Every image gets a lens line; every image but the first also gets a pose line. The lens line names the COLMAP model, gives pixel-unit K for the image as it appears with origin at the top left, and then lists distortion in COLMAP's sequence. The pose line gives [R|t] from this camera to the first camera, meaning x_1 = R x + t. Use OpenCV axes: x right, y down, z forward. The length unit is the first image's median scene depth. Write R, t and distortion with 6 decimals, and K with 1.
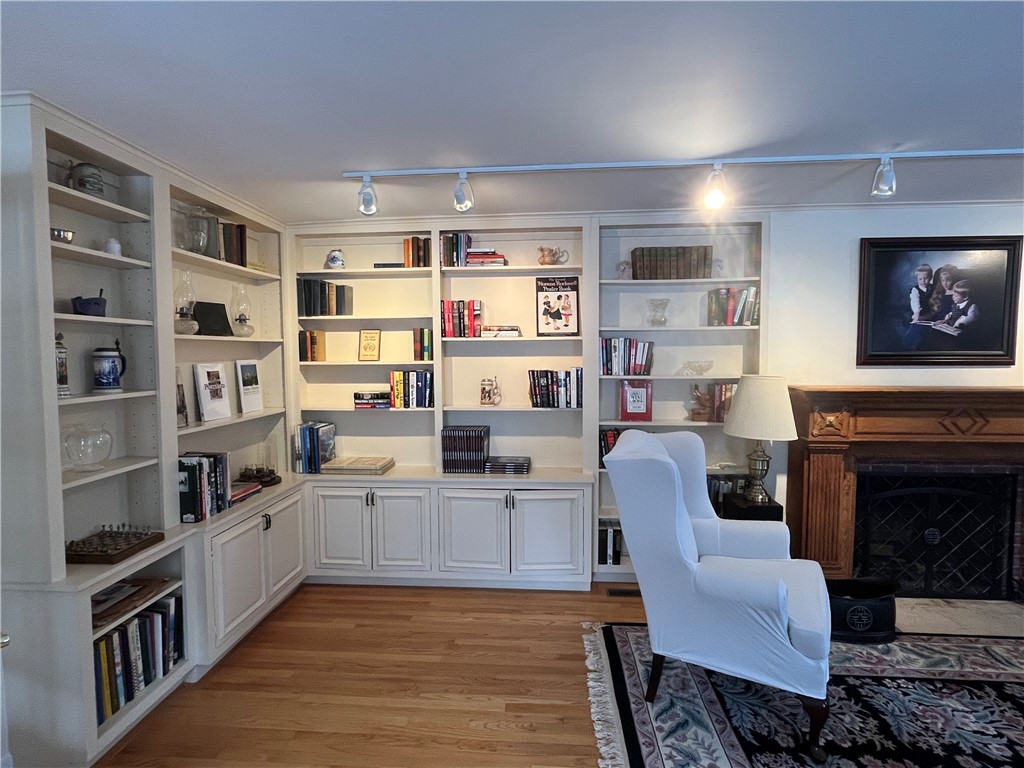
lens RADIAL K [[538.4, 0, 512.0], [0, 538.4, 384.0], [0, 0, 1]] dist [-0.000100, 0.001173]
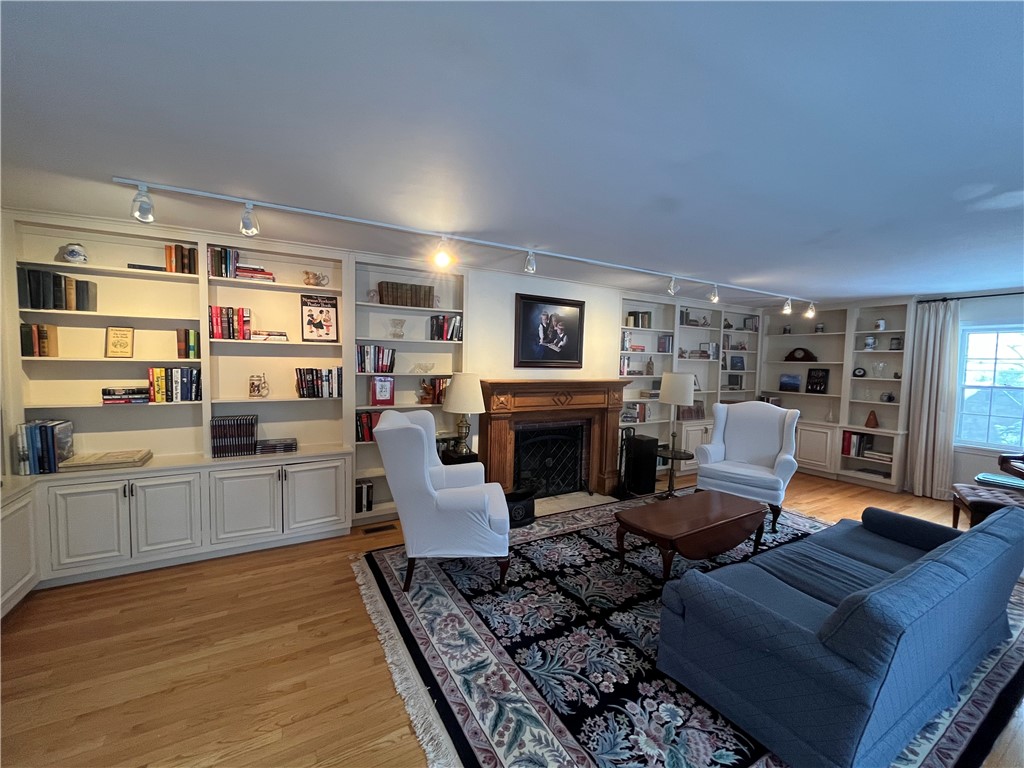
lens RADIAL K [[411.4, 0, 512.0], [0, 411.4, 384.0], [0, 0, 1]] dist [-0.000444, 0.000038]
pose [[0.828560, -0.010713, 0.559798, -0.092523], [0.007289, 0.999939, 0.008349, 0.006835], [-0.559854, -0.002837, 0.828587, -0.073021]]
